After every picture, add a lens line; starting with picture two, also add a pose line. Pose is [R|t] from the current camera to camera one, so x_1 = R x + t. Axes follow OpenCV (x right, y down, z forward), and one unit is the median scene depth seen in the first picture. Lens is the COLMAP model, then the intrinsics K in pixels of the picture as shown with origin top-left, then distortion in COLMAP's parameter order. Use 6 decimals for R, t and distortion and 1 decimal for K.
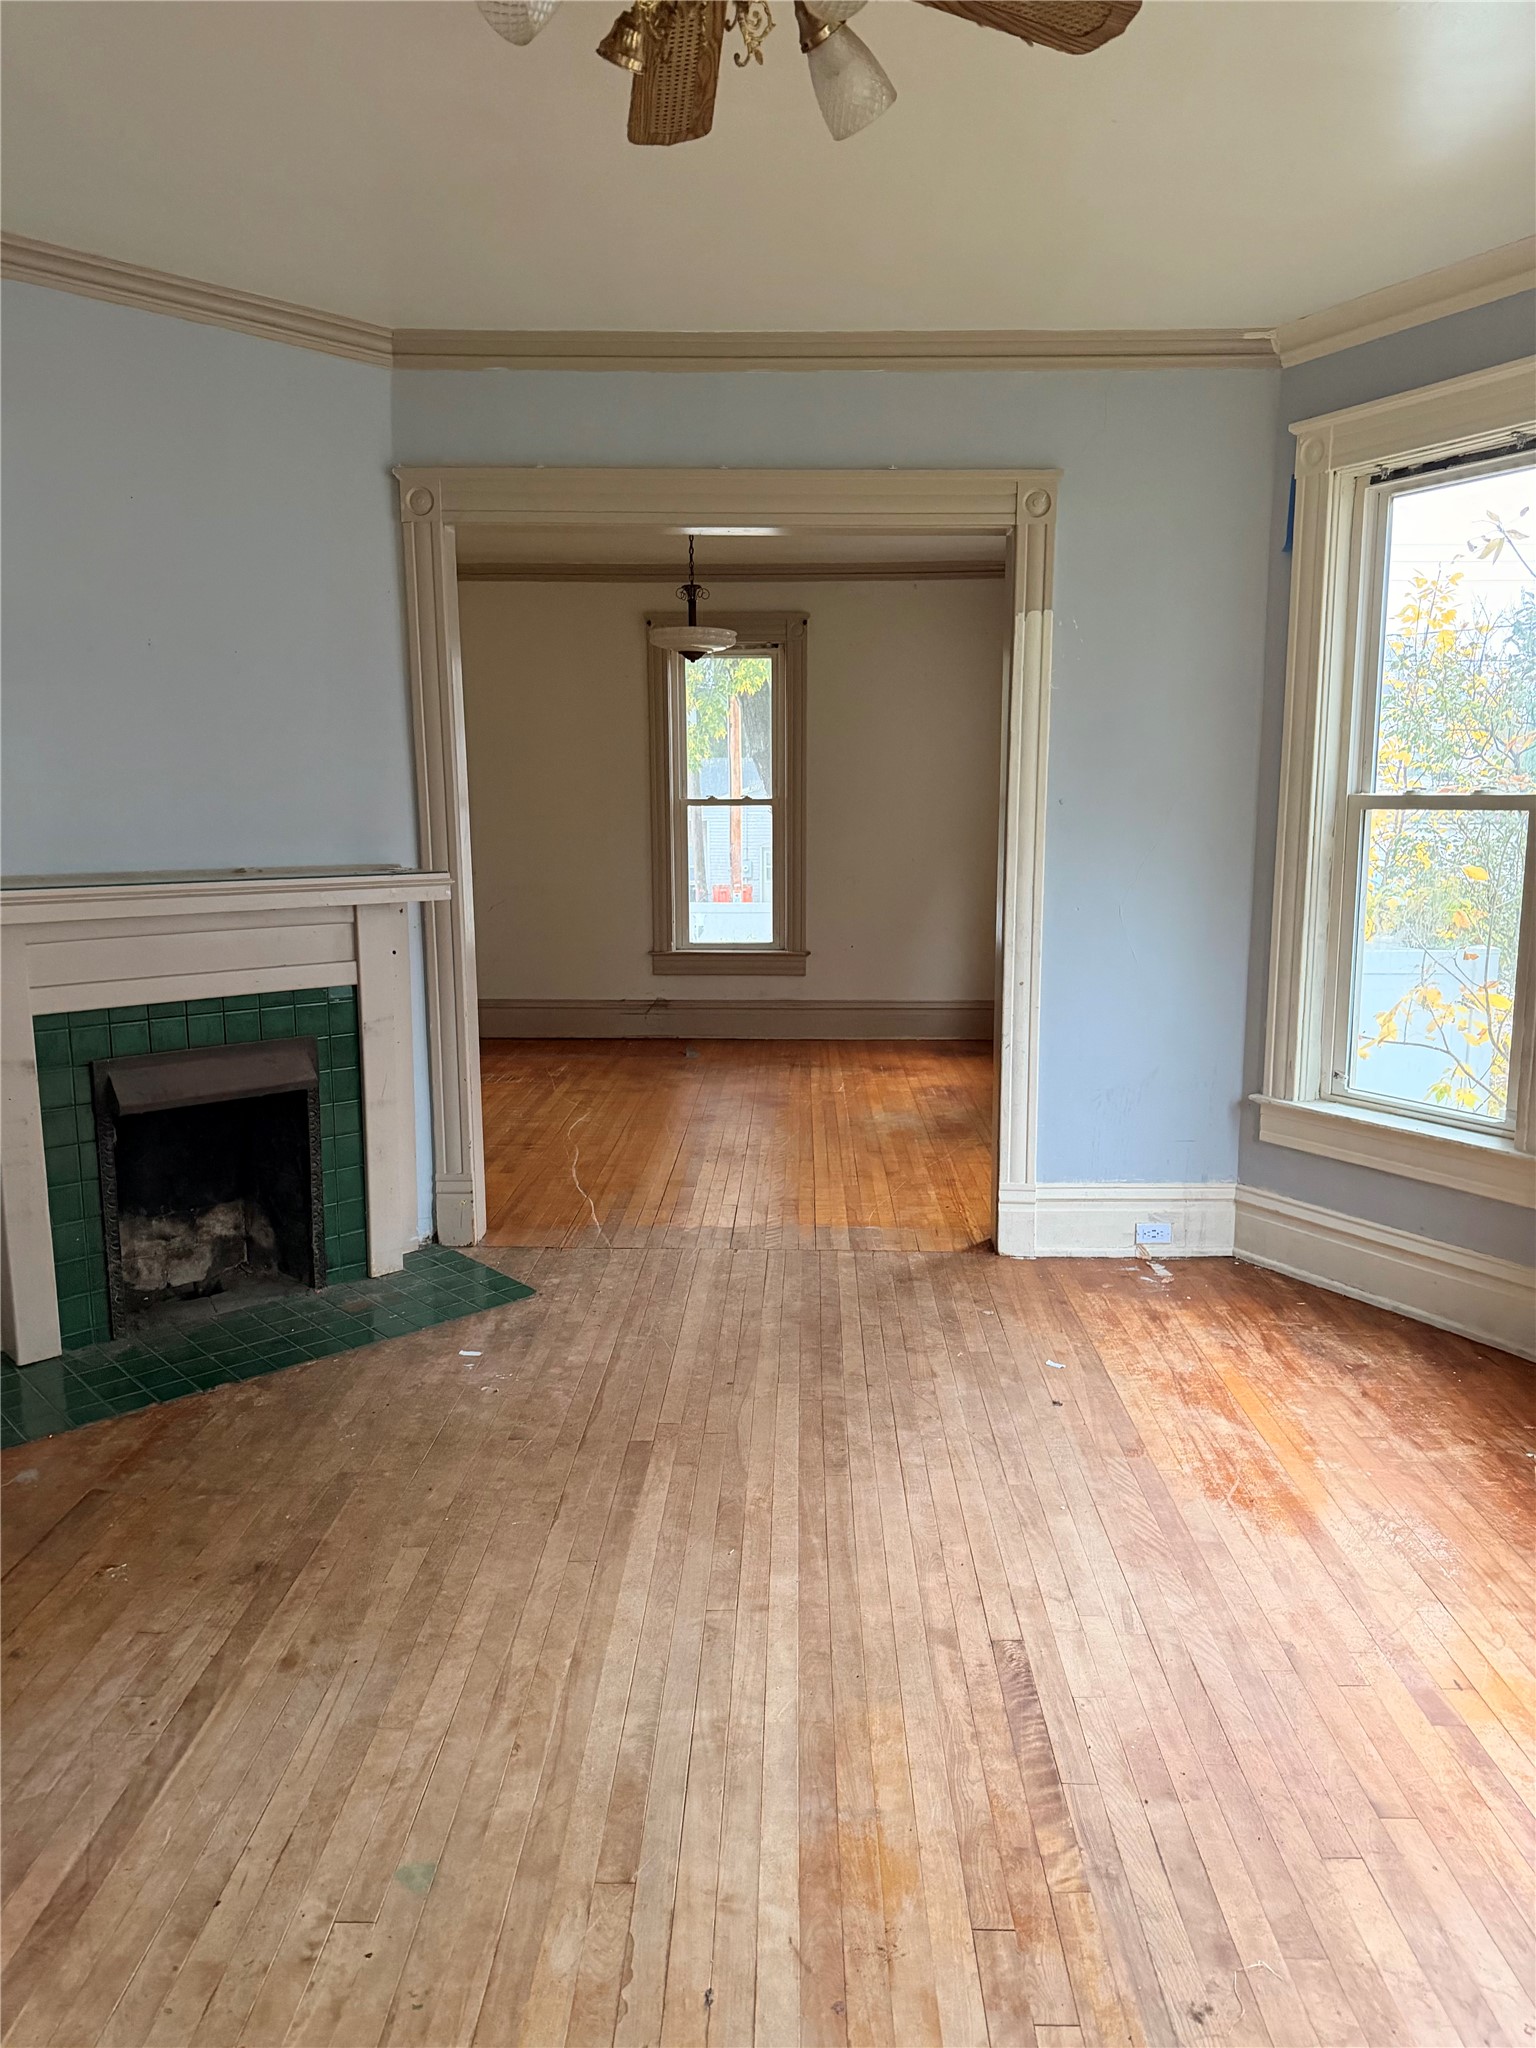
lens RADIAL K [[1467.3, 0, 765.0], [0, 1467.3, 1018.7], [0, 0, 1]] dist [0.064612, -0.054849]
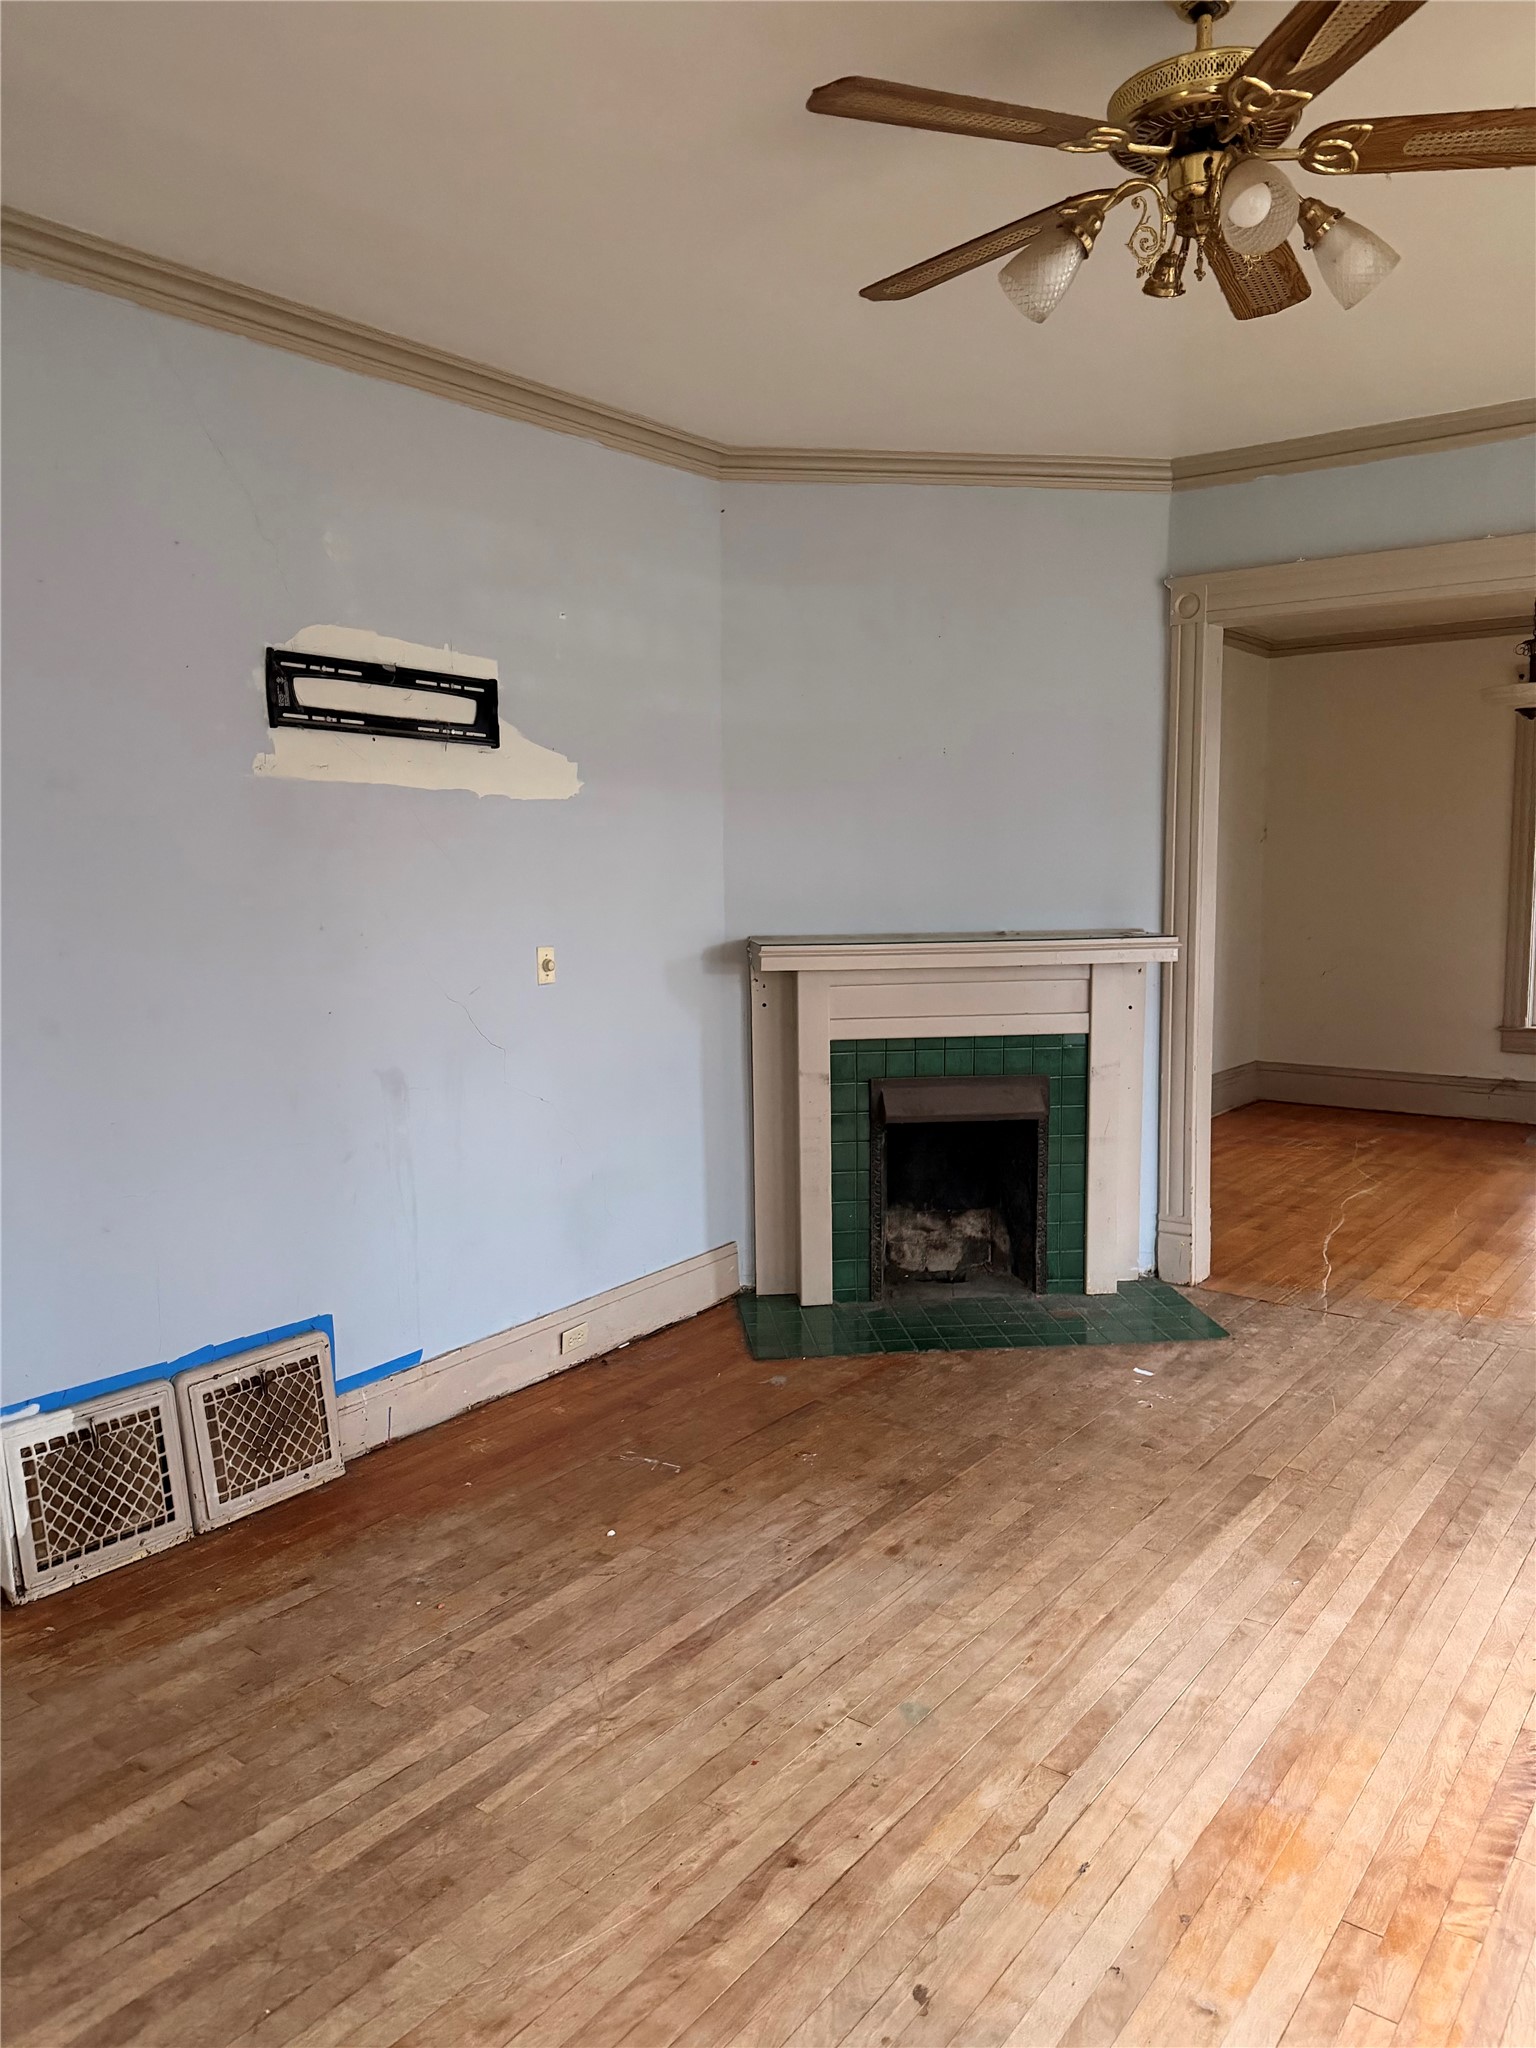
lens RADIAL K [[1467.3, 0, 771.3], [0, 1467.3, 1024.4], [0, 0, 1]] dist [0.064612, -0.054849]
pose [[0.816346, 0.060138, -0.574423, 0.225278], [-0.082442, 0.996513, -0.012835, 0.006040], [0.571648, 0.057835, 0.818458, -0.095208]]
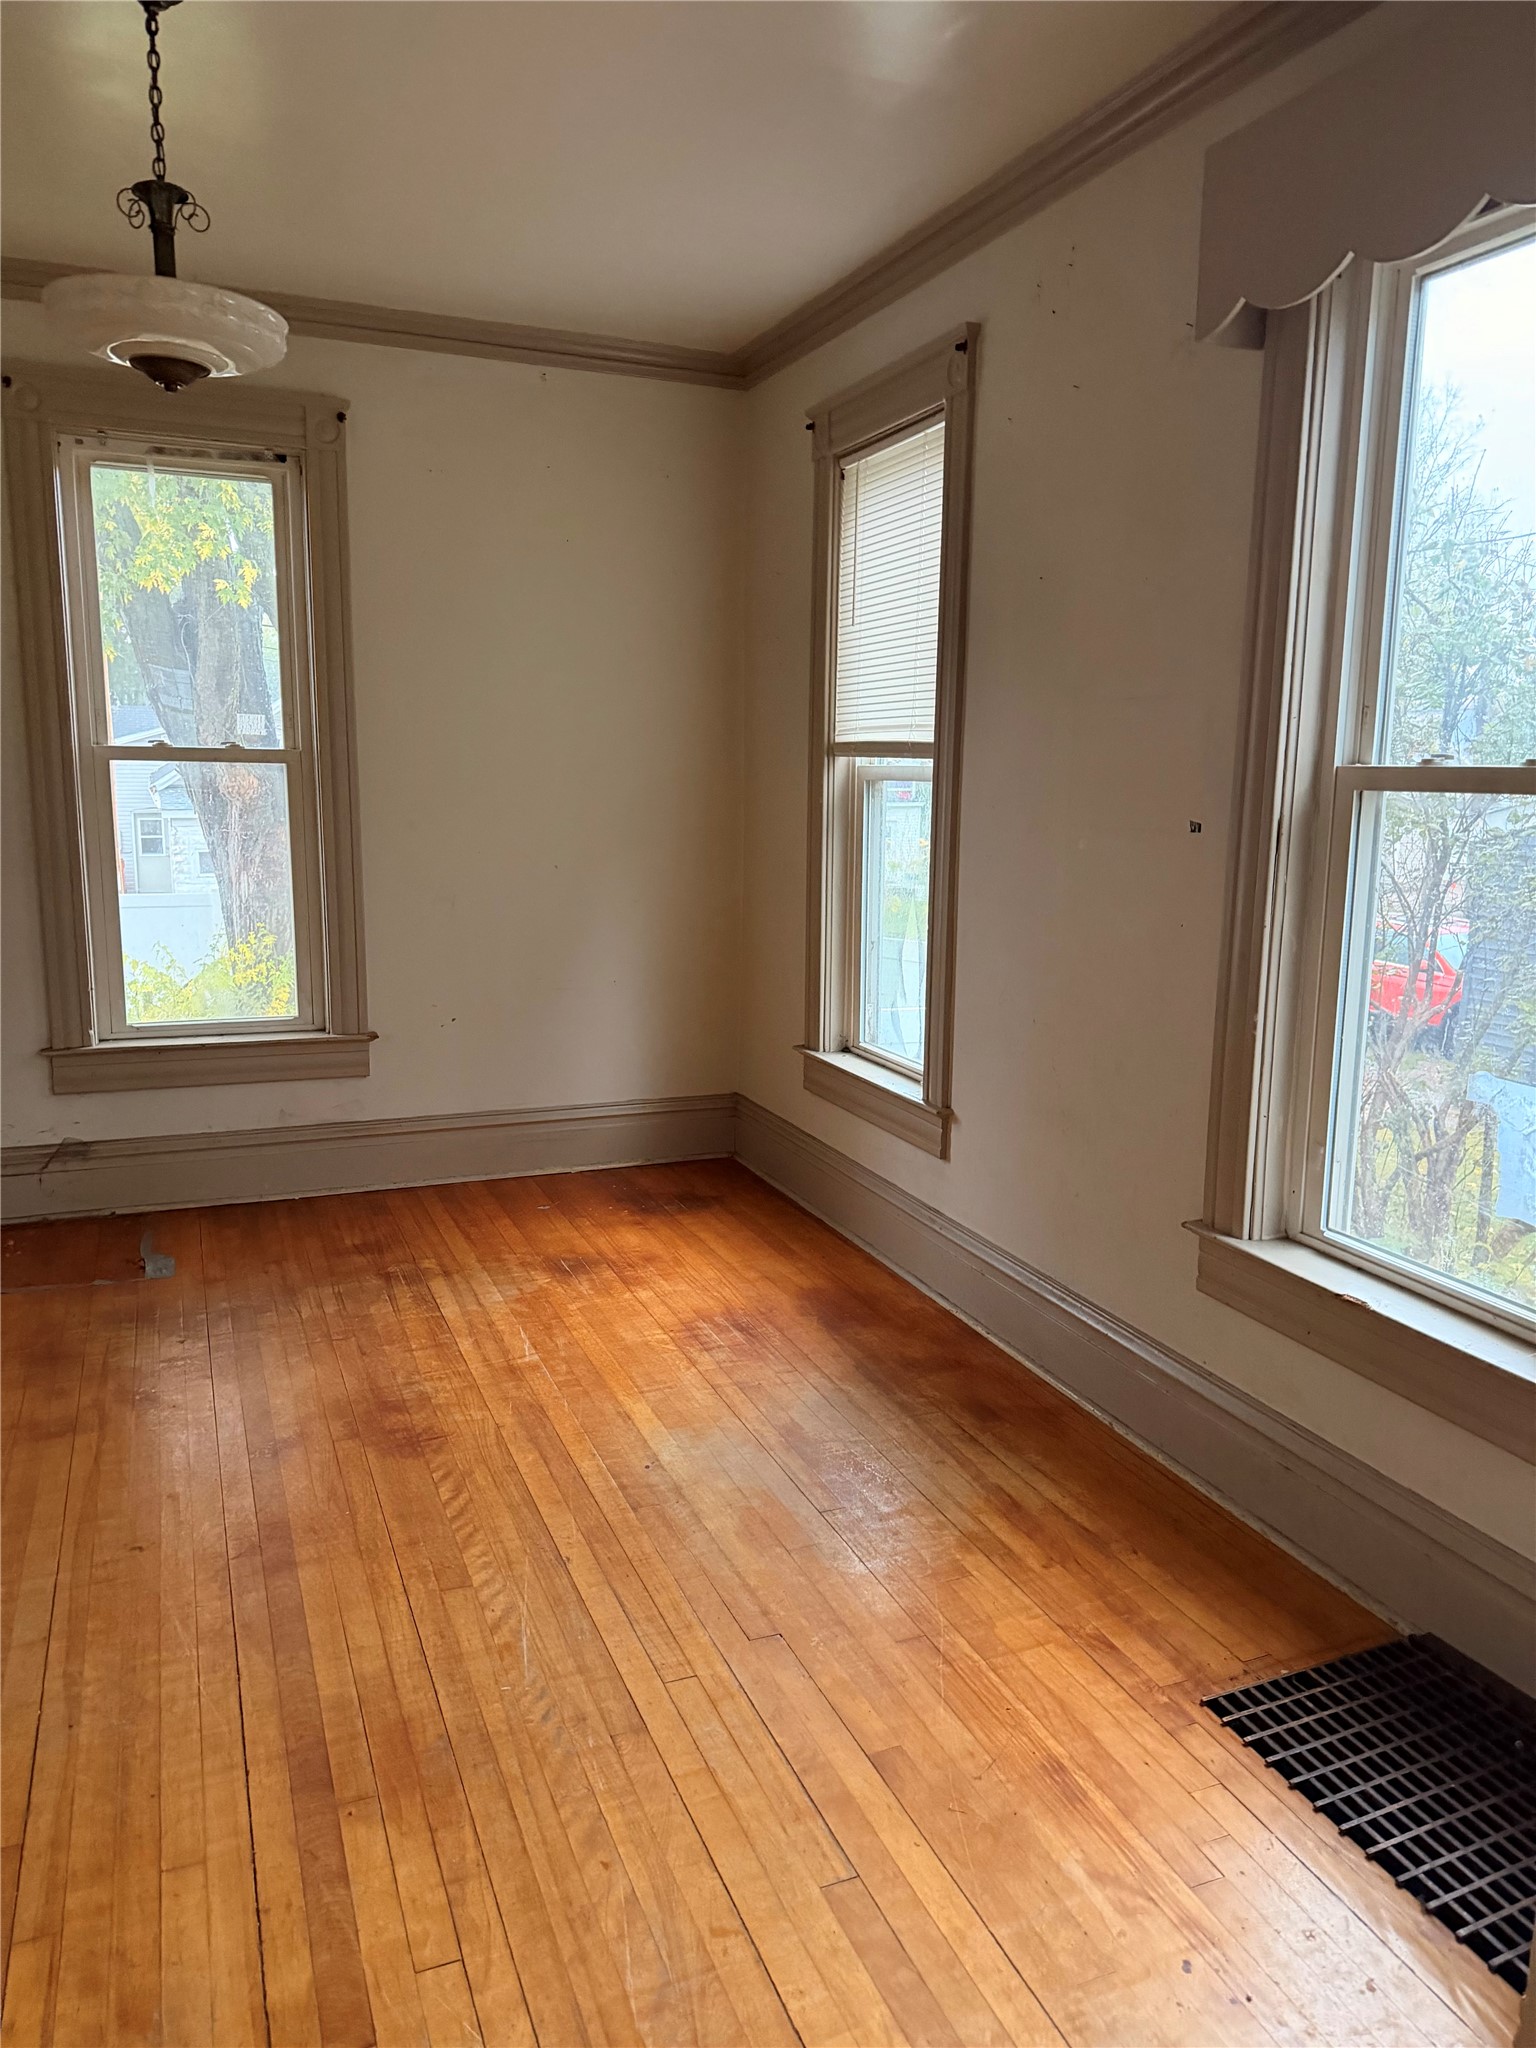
lens RADIAL K [[1467.3, 0, 777.7], [0, 1467.3, 1002.1], [0, 0, 1]] dist [0.064612, -0.054849]
pose [[0.914409, -0.051137, 0.401548, -0.136135], [0.045449, 0.998686, 0.023687, -0.165282], [-0.402232, -0.003410, 0.915531, 1.133735]]
